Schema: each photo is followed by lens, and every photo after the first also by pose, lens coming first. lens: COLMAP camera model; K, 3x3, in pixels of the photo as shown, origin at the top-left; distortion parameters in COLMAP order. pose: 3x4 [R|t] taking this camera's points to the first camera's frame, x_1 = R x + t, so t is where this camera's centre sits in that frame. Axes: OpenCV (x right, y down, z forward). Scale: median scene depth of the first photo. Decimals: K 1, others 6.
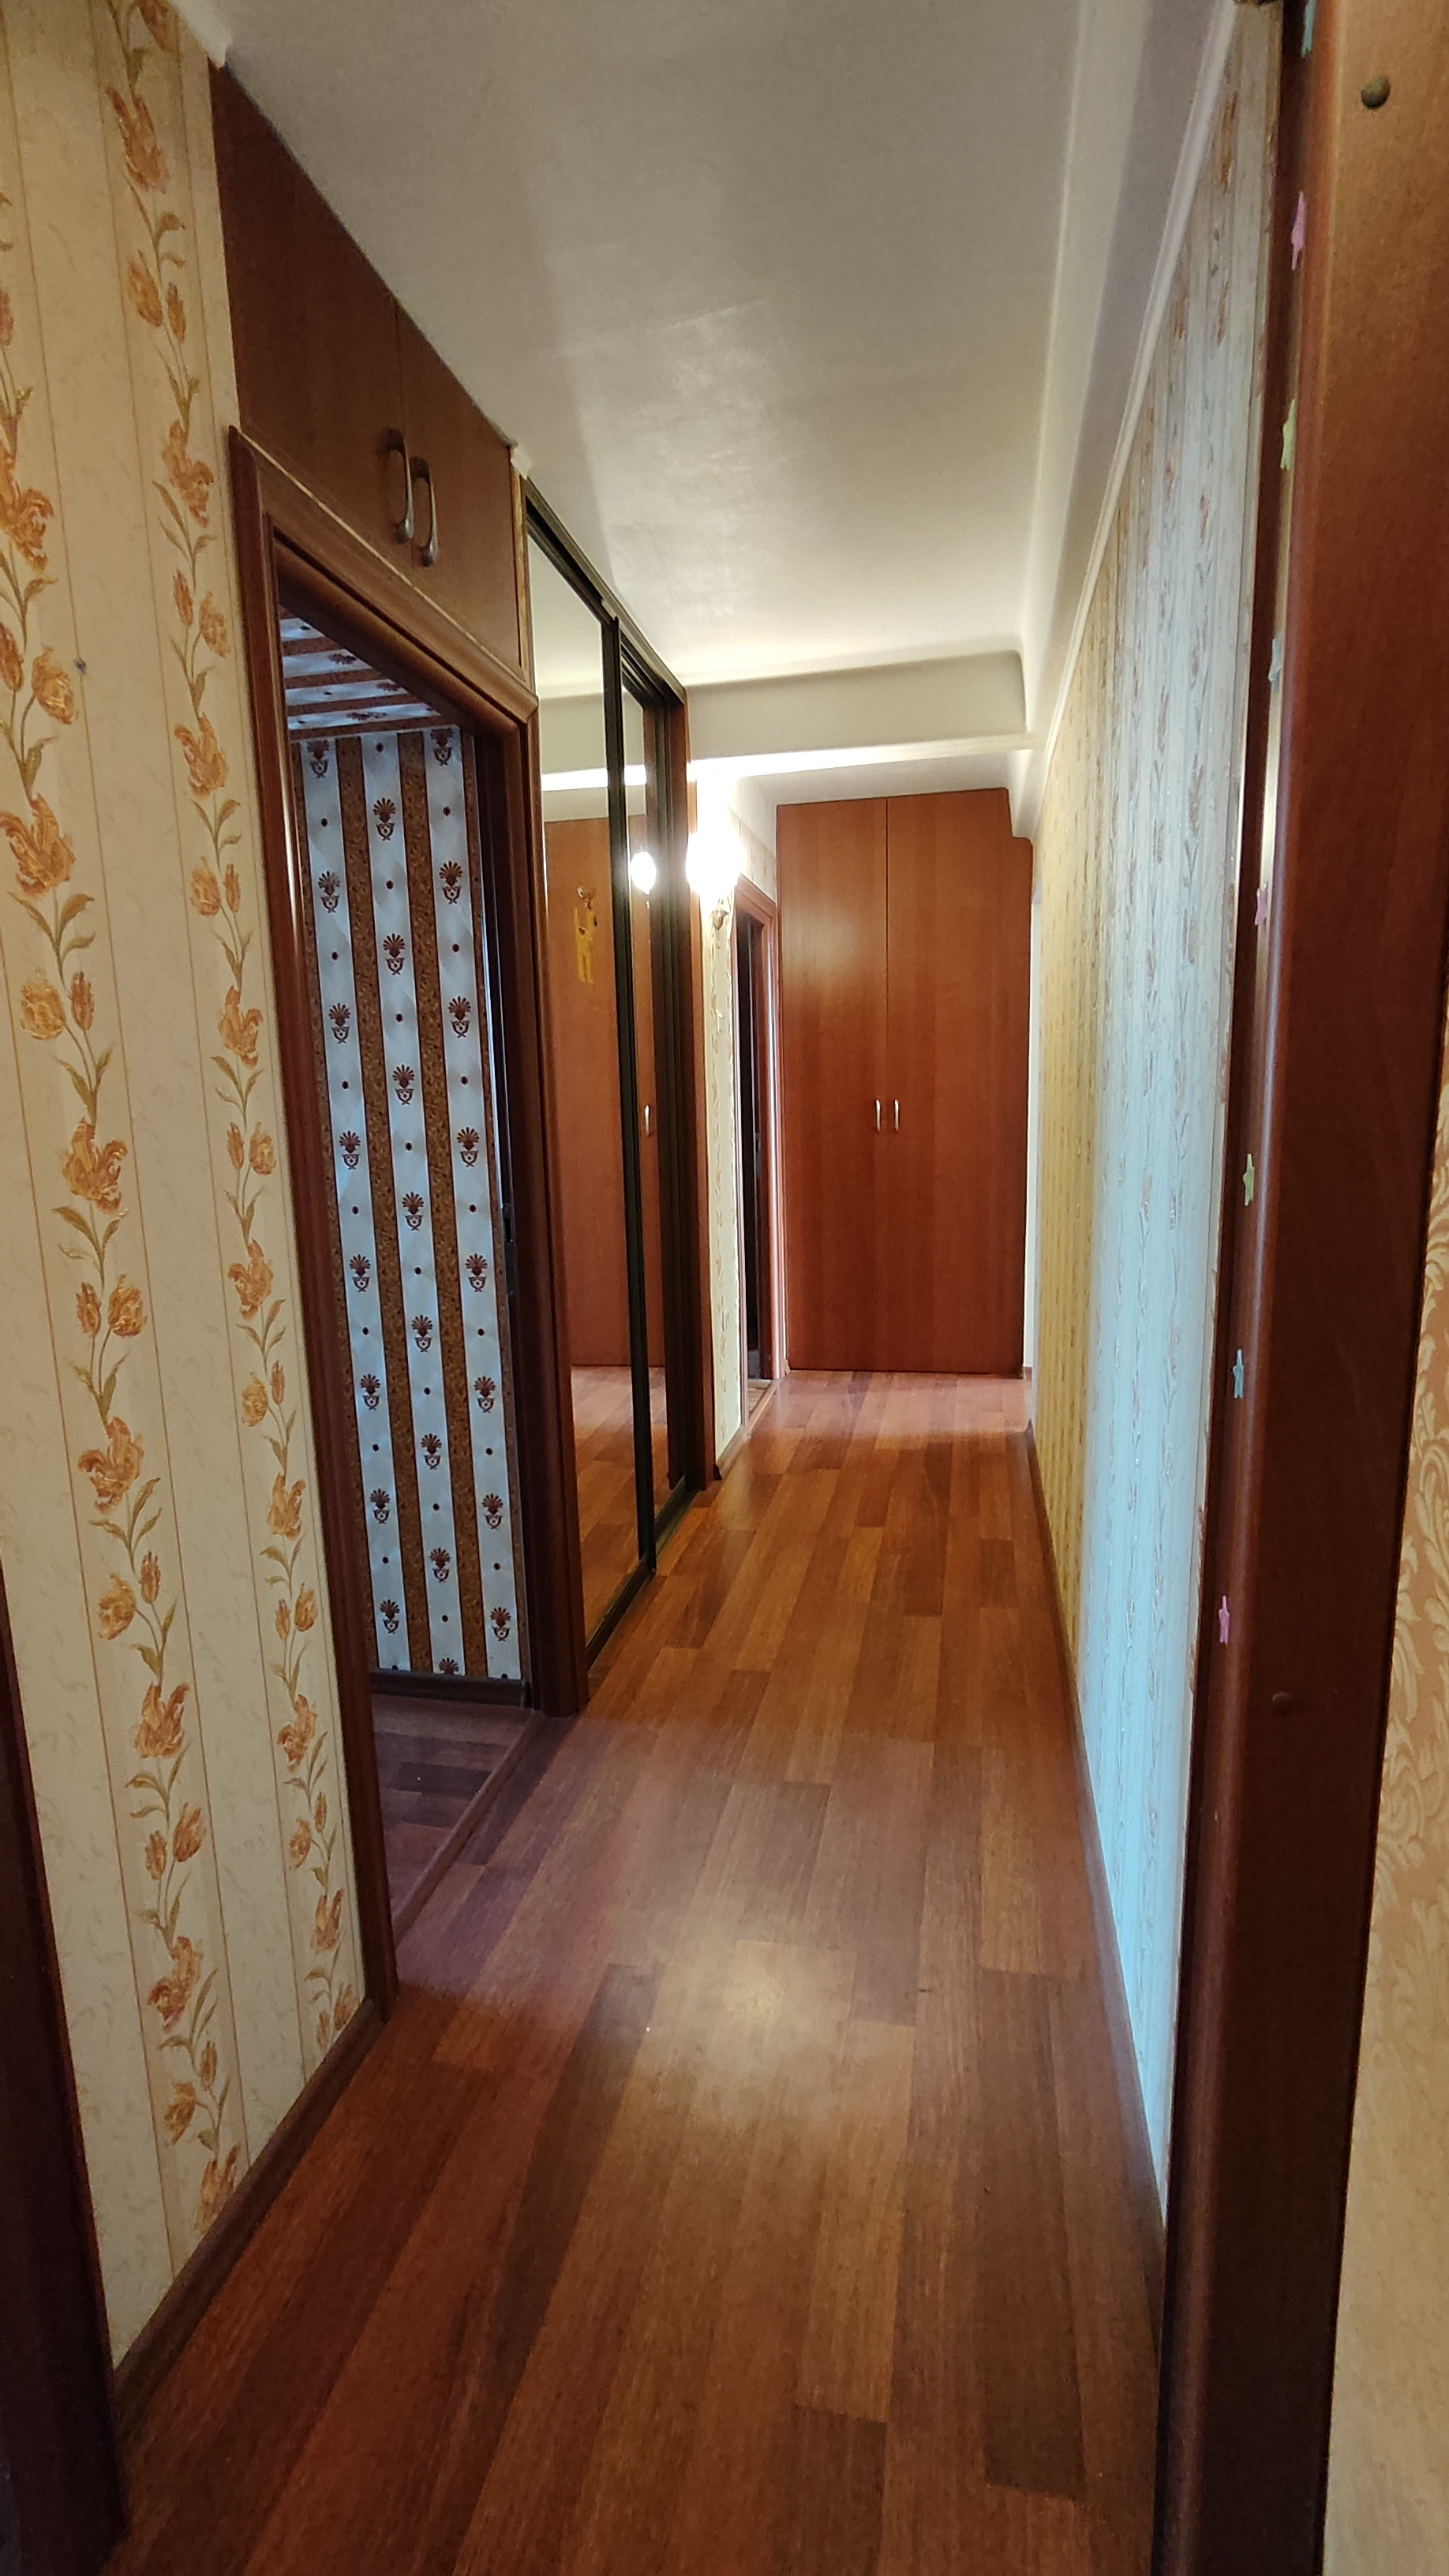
lens RADIAL K [[1185.8, 0, 664.0], [0, 1185.8, 1301.9], [0, 0, 1]] dist [0.014410, 0.002106]
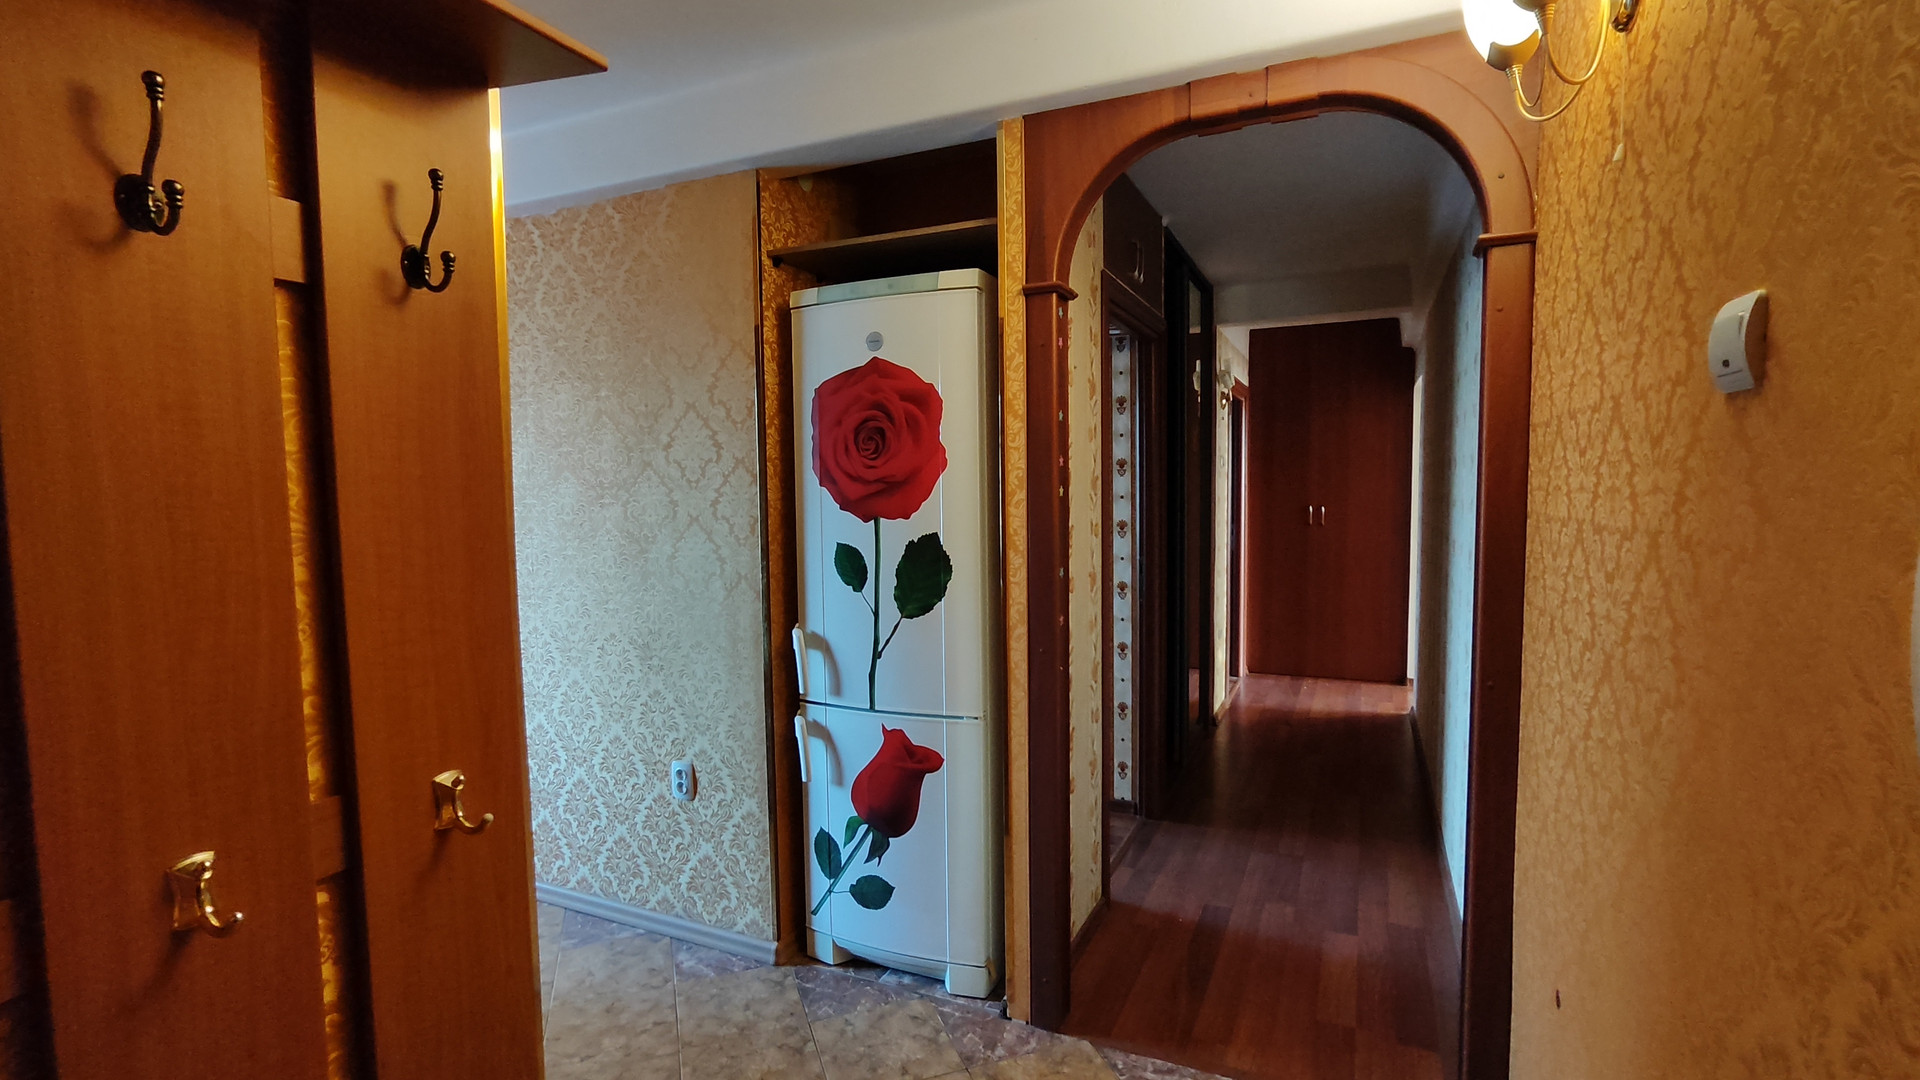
lens RADIAL K [[883.8, 0, 959.1], [0, 883.8, 556.7], [0, 0, 1]] dist [0.014410, 0.002106]
pose [[0.984642, 0.033073, -0.171426, -0.168537], [-0.049566, 0.994447, -0.092839, 0.071155], [0.167404, 0.099910, 0.980813, -0.526281]]
